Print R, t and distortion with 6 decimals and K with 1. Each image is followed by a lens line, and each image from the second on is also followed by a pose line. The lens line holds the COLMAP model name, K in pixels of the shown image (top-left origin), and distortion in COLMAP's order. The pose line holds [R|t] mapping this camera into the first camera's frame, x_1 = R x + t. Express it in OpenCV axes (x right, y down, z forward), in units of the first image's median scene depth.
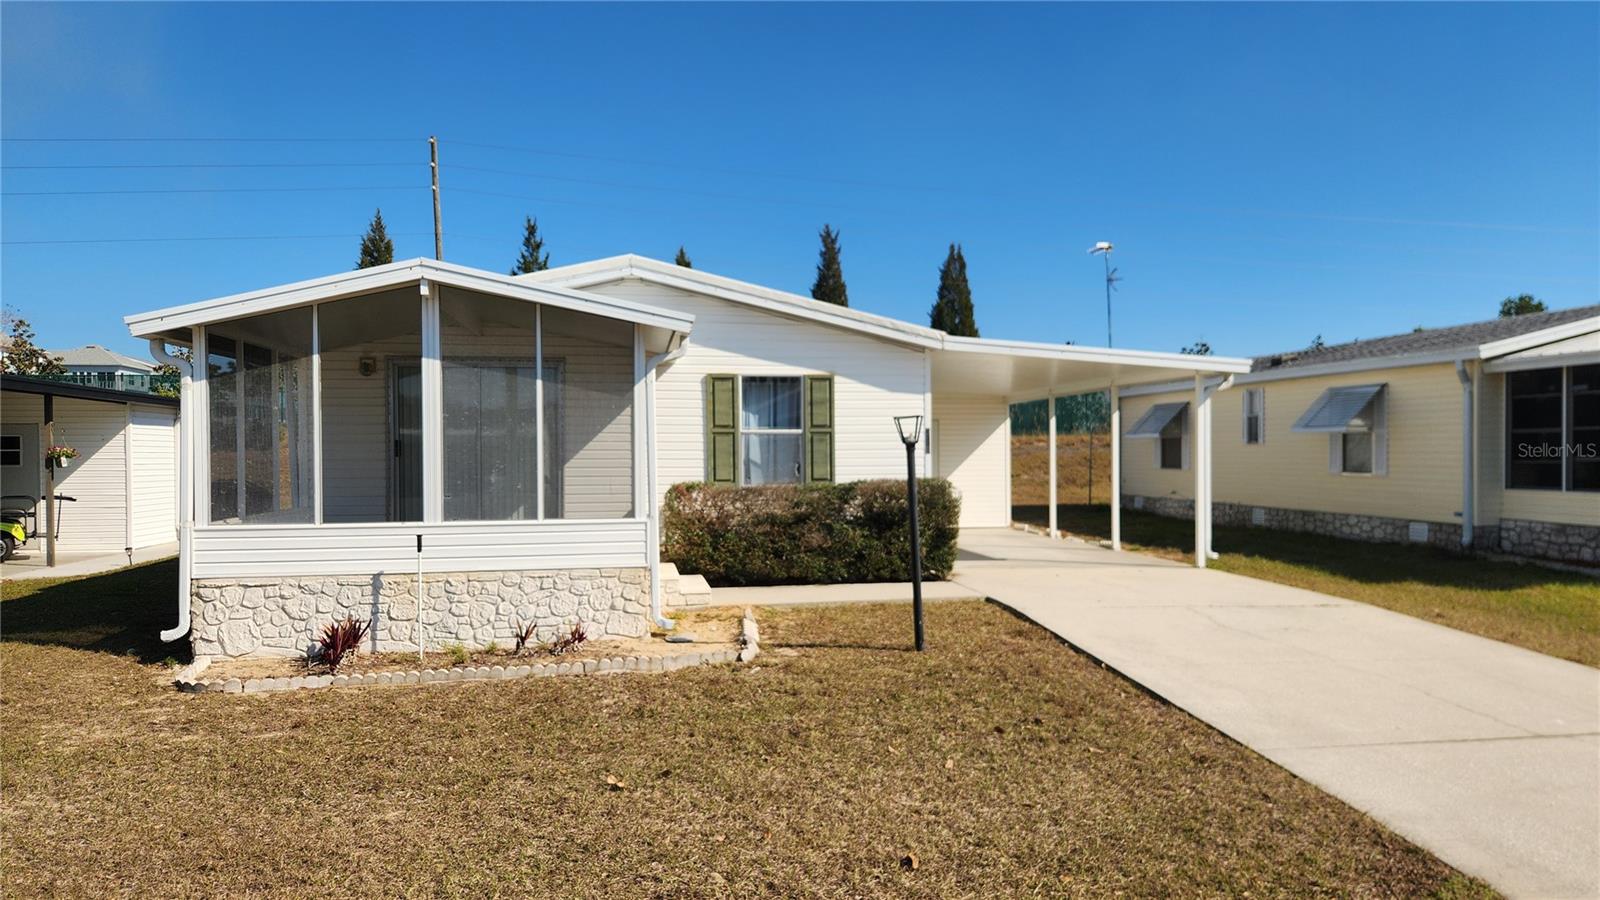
lens RADIAL K [[1032.6, 0, 801.6], [0, 1032.6, 469.2], [0, 0, 1]] dist [0.076359, -0.068071]
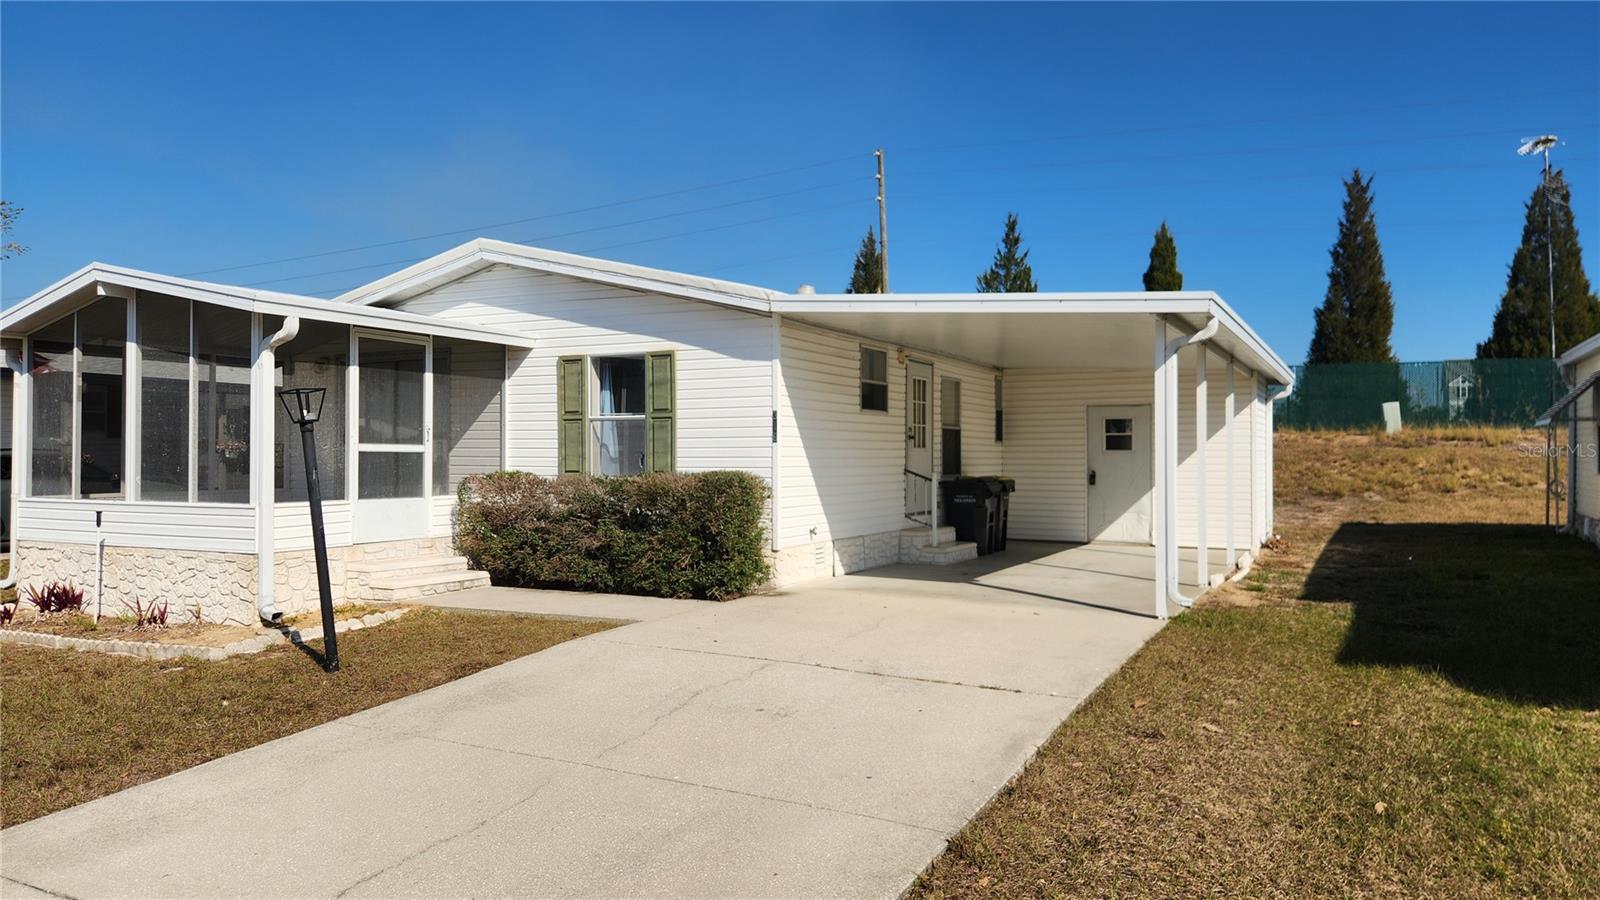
lens RADIAL K [[1046.5, 0, 824.0], [0, 1046.5, 438.9], [0, 0, 1]] dist [0.082535, -0.071873]
pose [[0.811468, -0.004598, -0.584378, 0.651207], [-0.014677, 0.999493, -0.028244, 0.004986], [0.584212, 0.031496, 0.810990, 0.371438]]
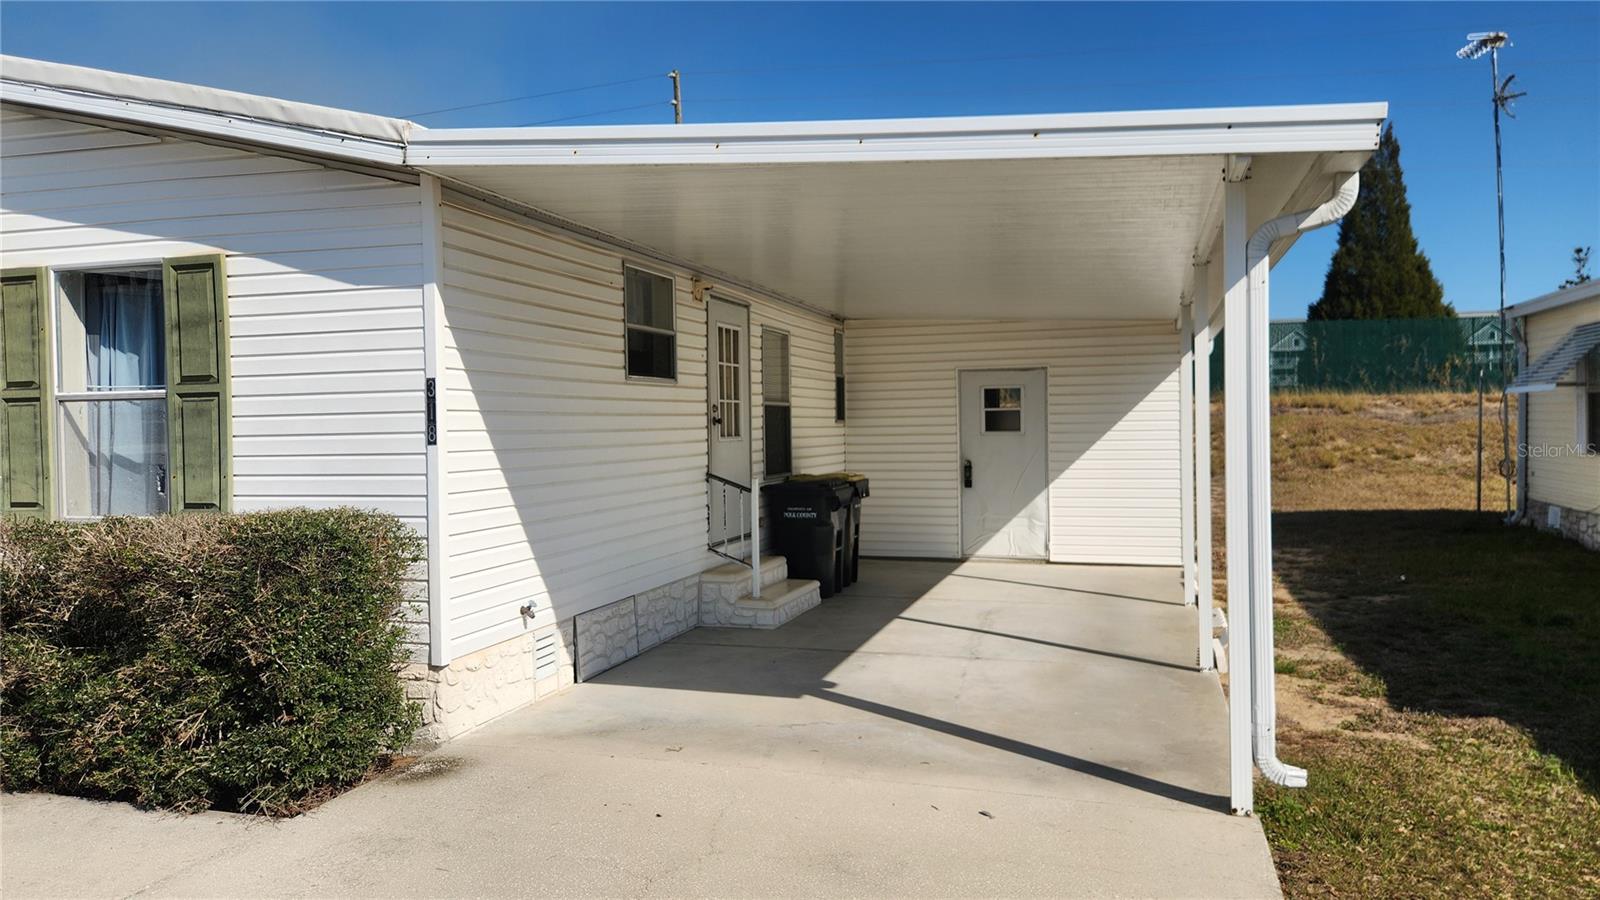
lens RADIAL K [[1046.5, 0, 824.0], [0, 1046.5, 438.9], [0, 0, 1]] dist [0.082535, -0.071873]
pose [[0.903857, -0.000387, -0.427834, 0.441549], [0.000975, 0.999999, 0.001155, -0.017909], [0.427833, -0.001461, 0.903857, 0.724211]]
